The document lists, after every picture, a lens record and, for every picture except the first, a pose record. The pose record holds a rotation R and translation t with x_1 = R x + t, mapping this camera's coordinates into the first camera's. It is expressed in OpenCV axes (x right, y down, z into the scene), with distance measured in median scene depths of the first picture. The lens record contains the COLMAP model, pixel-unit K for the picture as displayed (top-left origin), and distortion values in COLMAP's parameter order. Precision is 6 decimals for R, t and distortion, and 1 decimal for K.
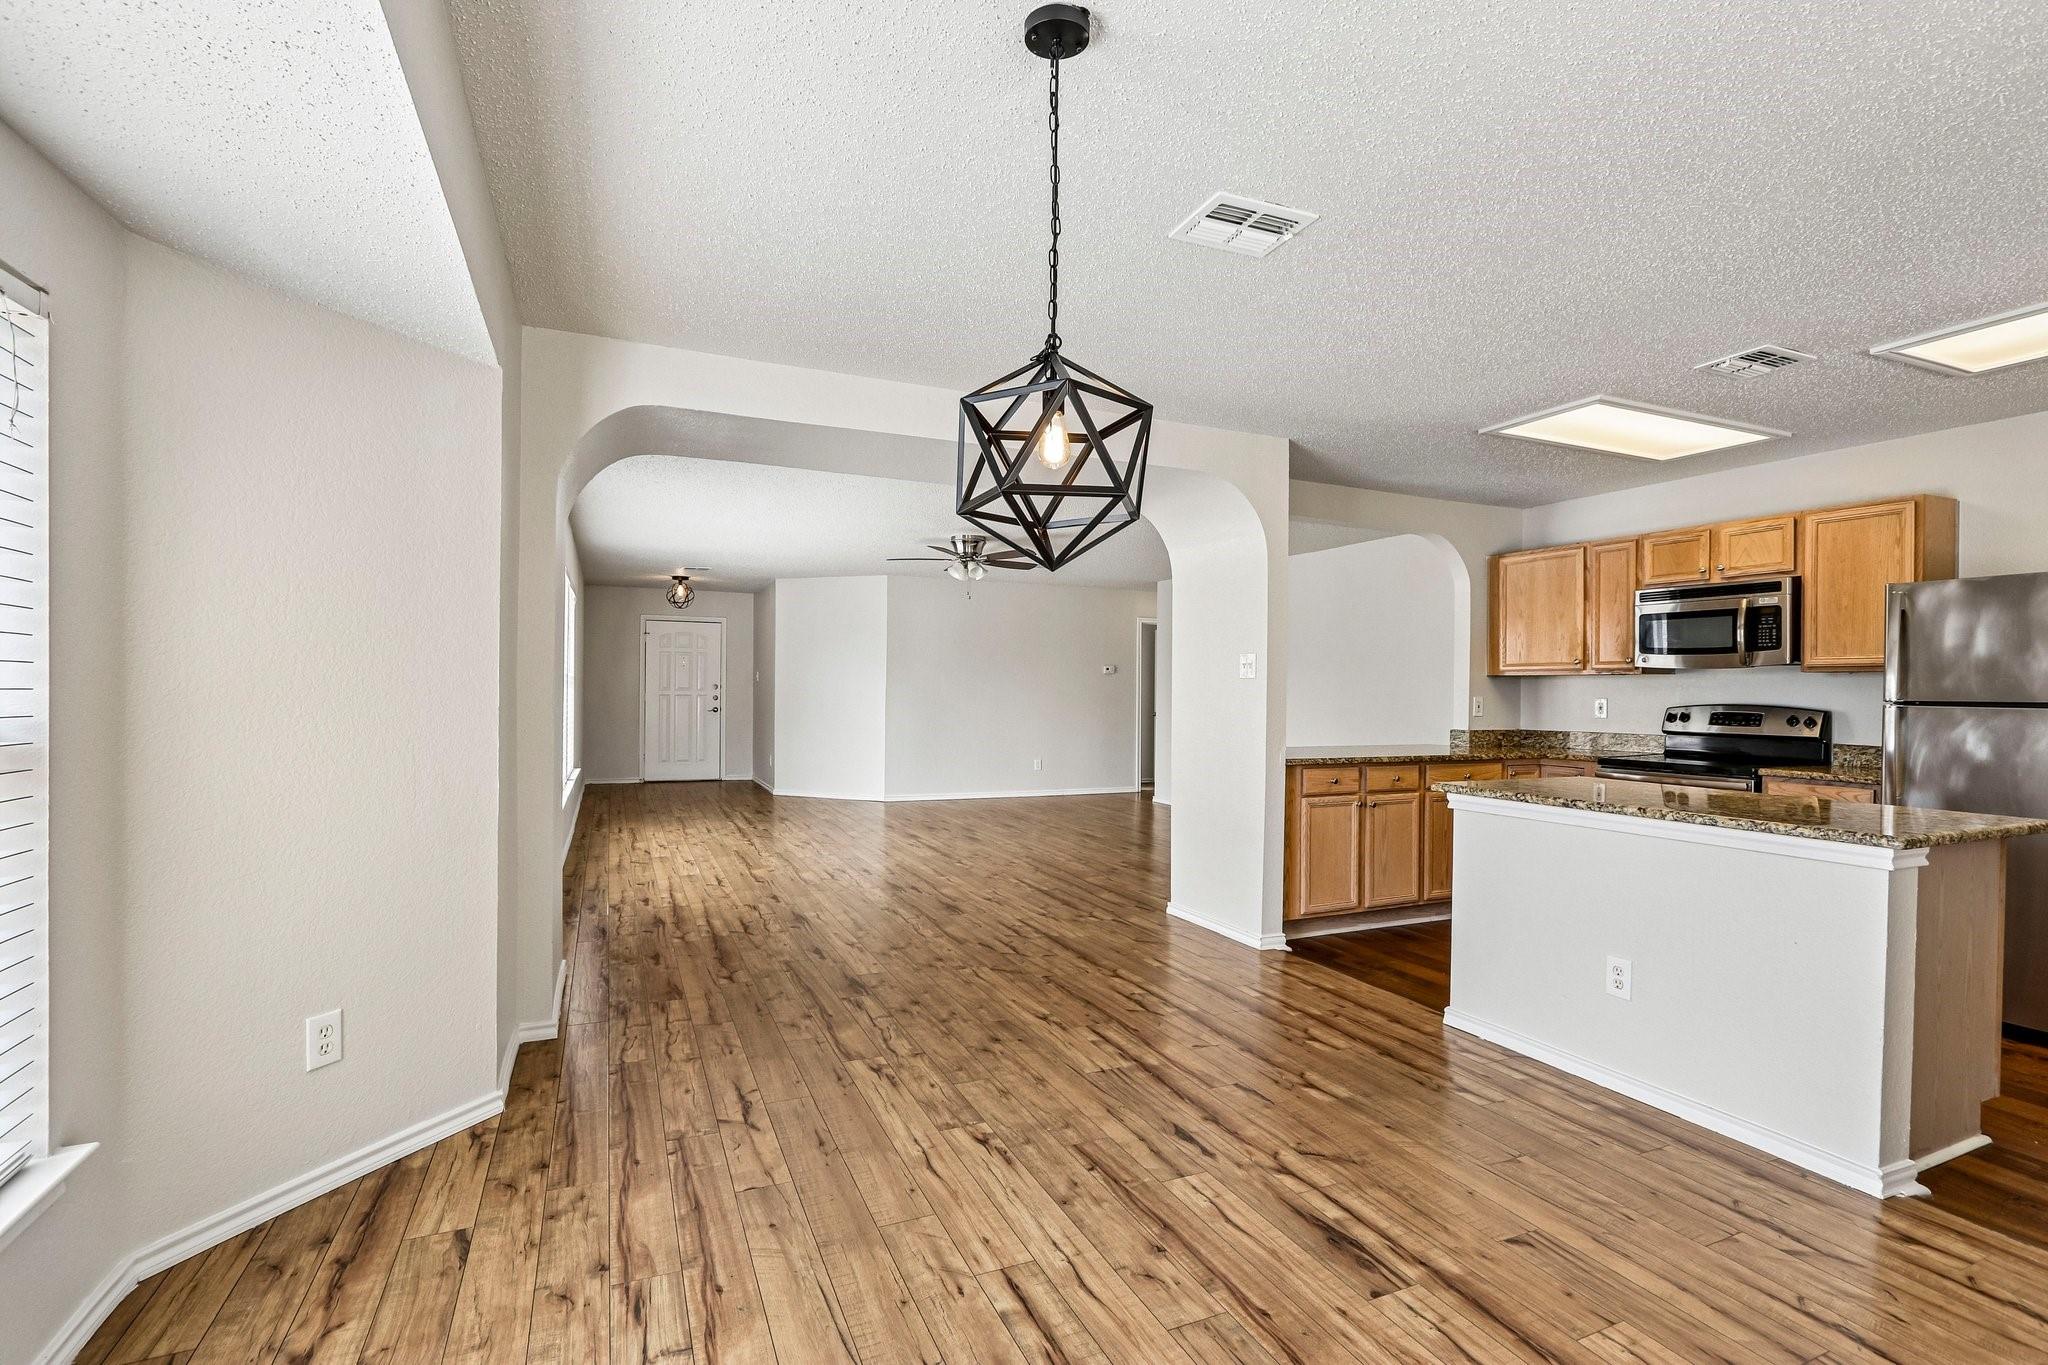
lens RADIAL K [[956.1, 0, 1018.7], [0, 956.1, 695.4], [0, 0, 1]] dist [-0.013605, 0.000011]
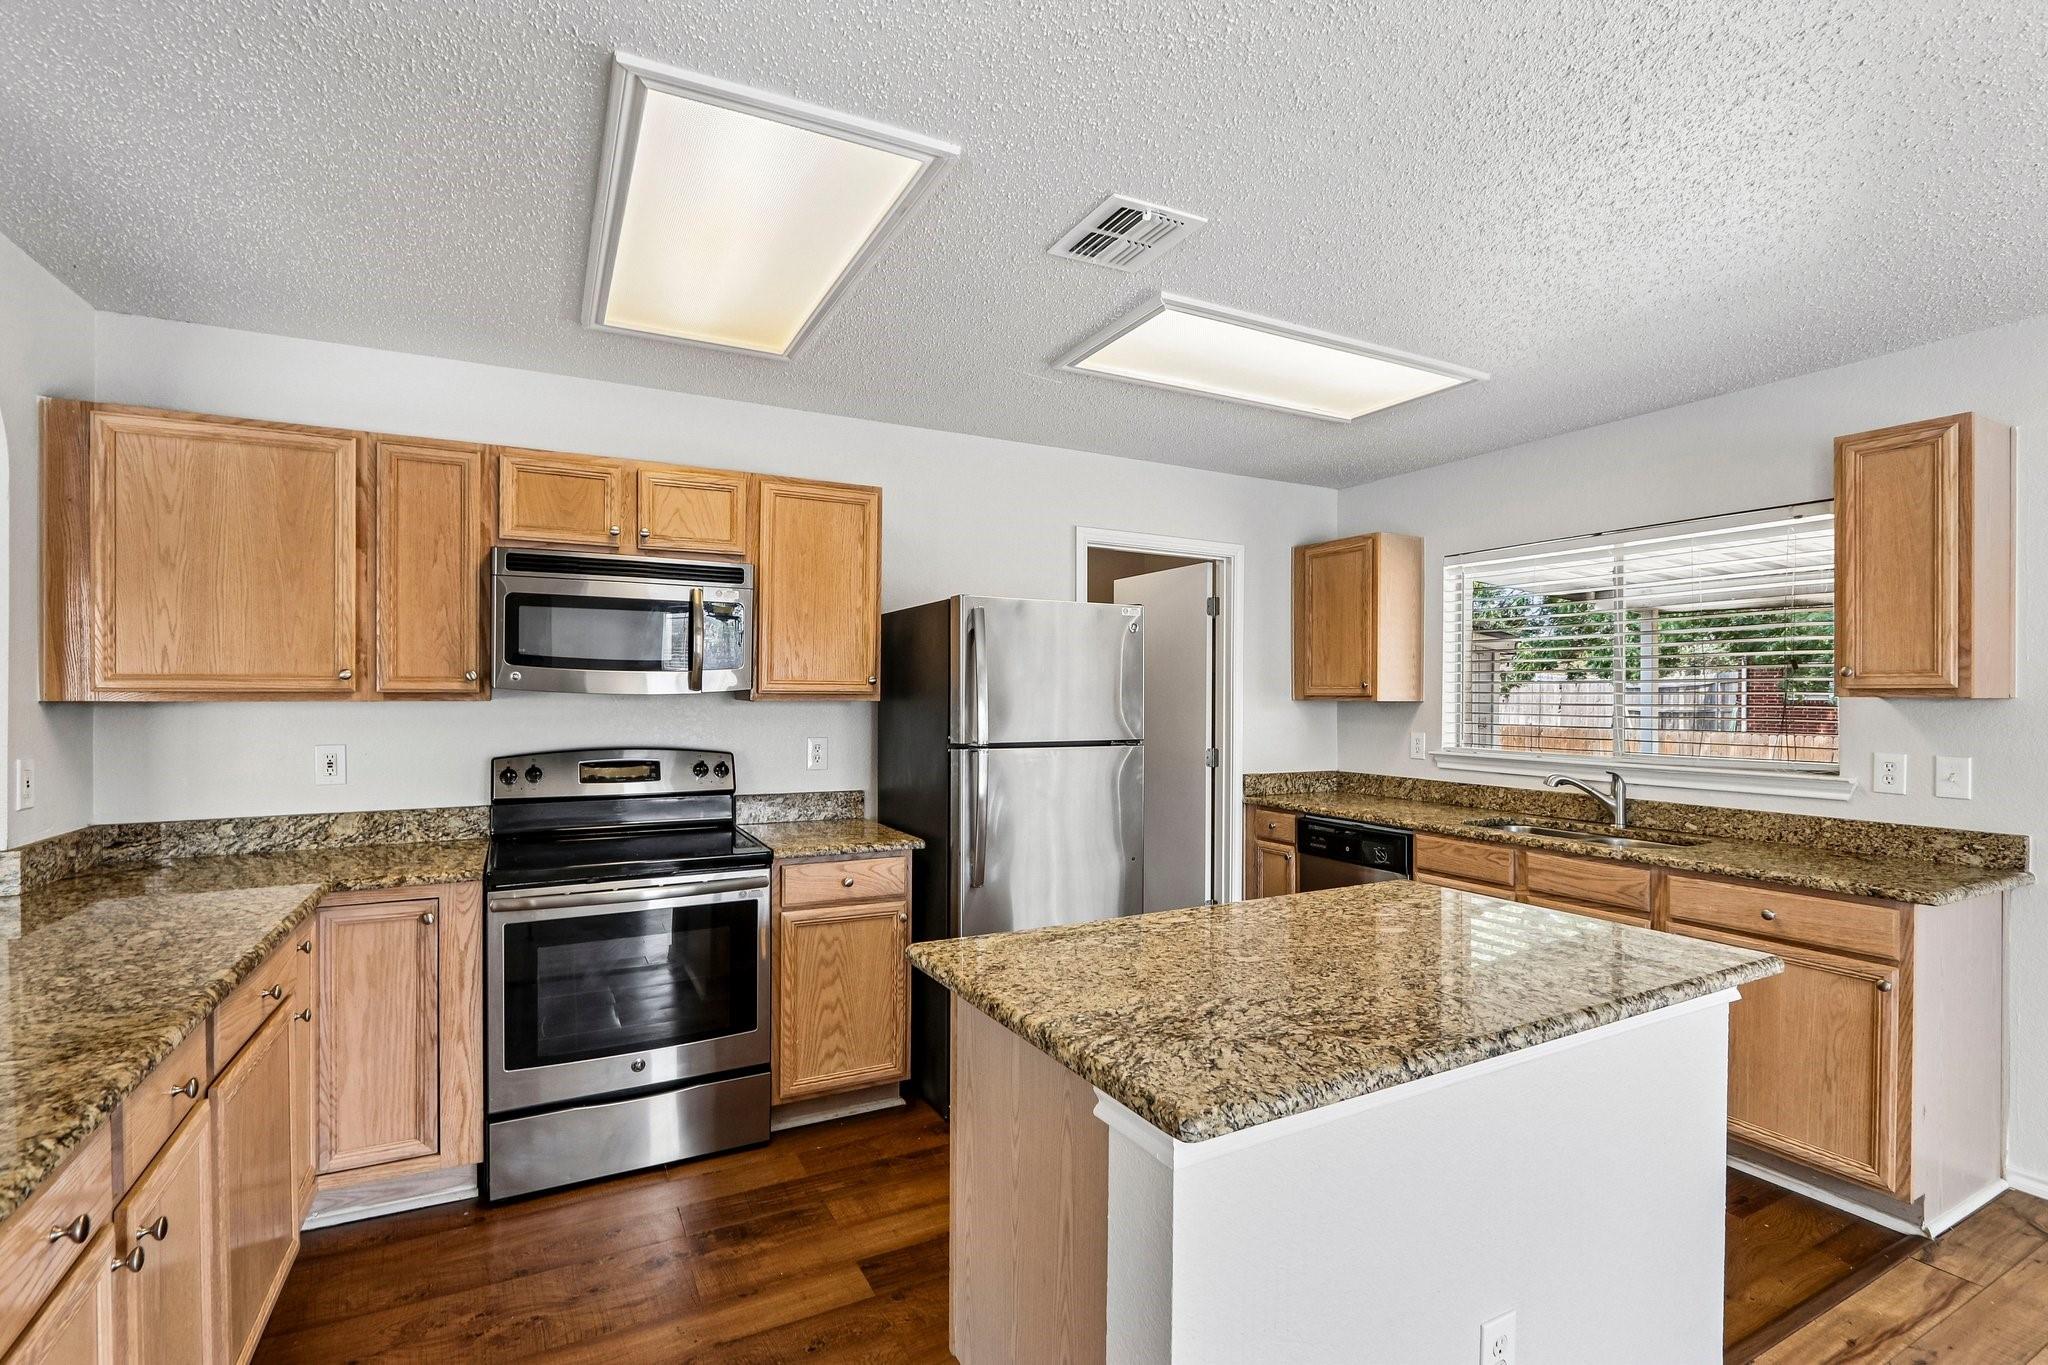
lens RADIAL K [[956.1, 0, 1018.7], [0, 956.1, 695.4], [0, 0, 1]] dist [-0.013605, 0.000011]
pose [[-0.062422, -0.012009, 0.997978, 0.090652], [0.002885, 0.999921, 0.012213, -0.032065], [-0.998046, 0.003641, -0.062382, 0.734033]]
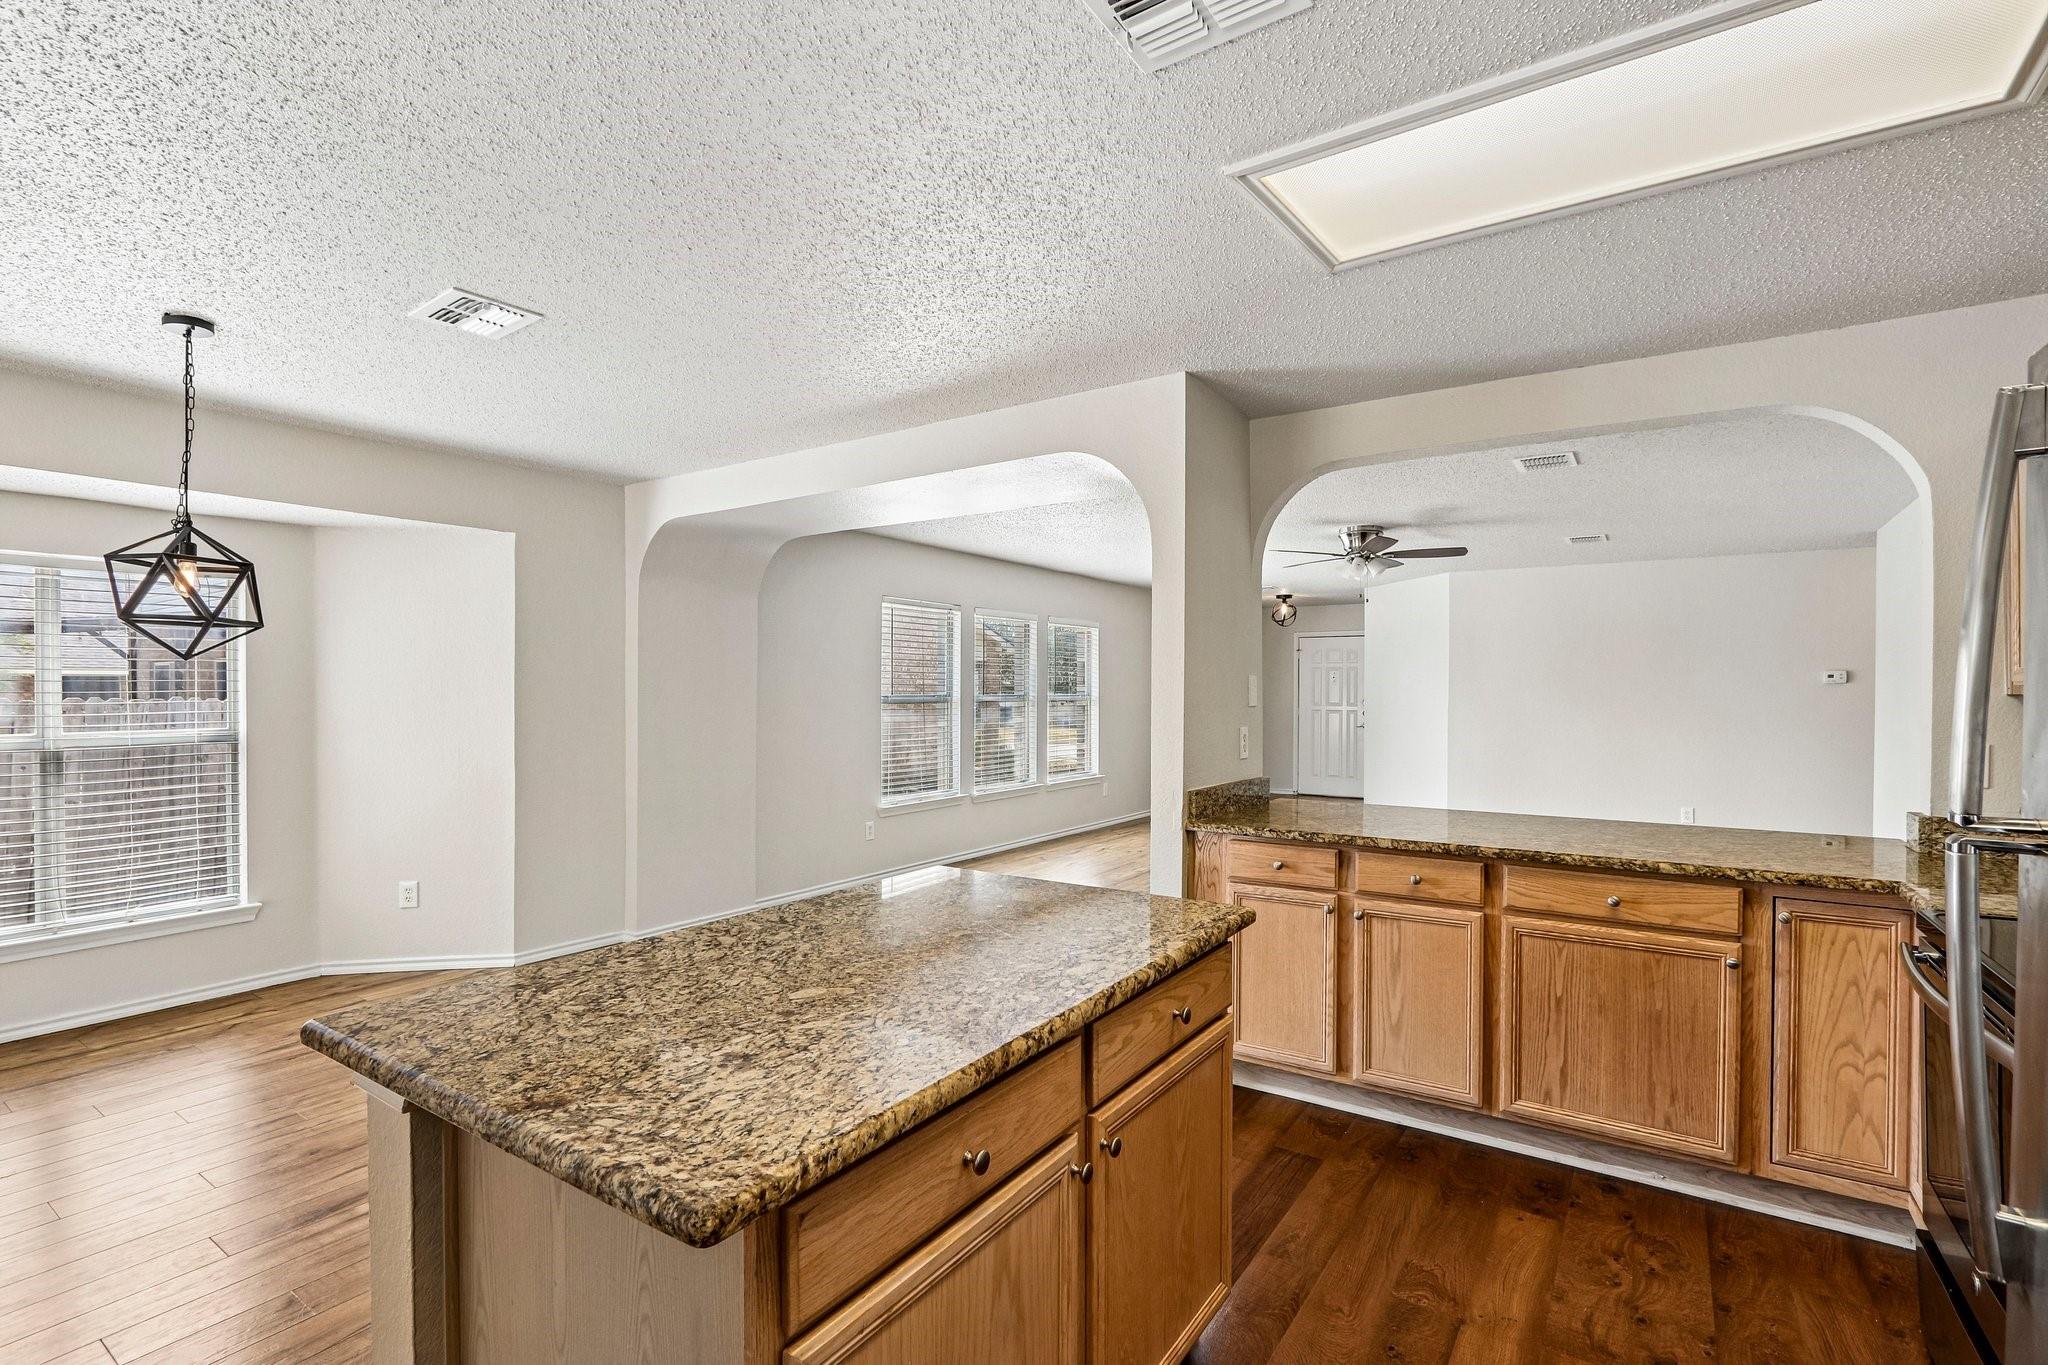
lens RADIAL K [[956.1, 0, 1018.7], [0, 956.1, 695.4], [0, 0, 1]] dist [-0.013605, 0.000011]
pose [[0.520415, -0.006299, -0.853890, 0.731629], [-0.001921, 0.999962, -0.008547, -0.018230], [0.853911, 0.006088, 0.520383, 0.467558]]
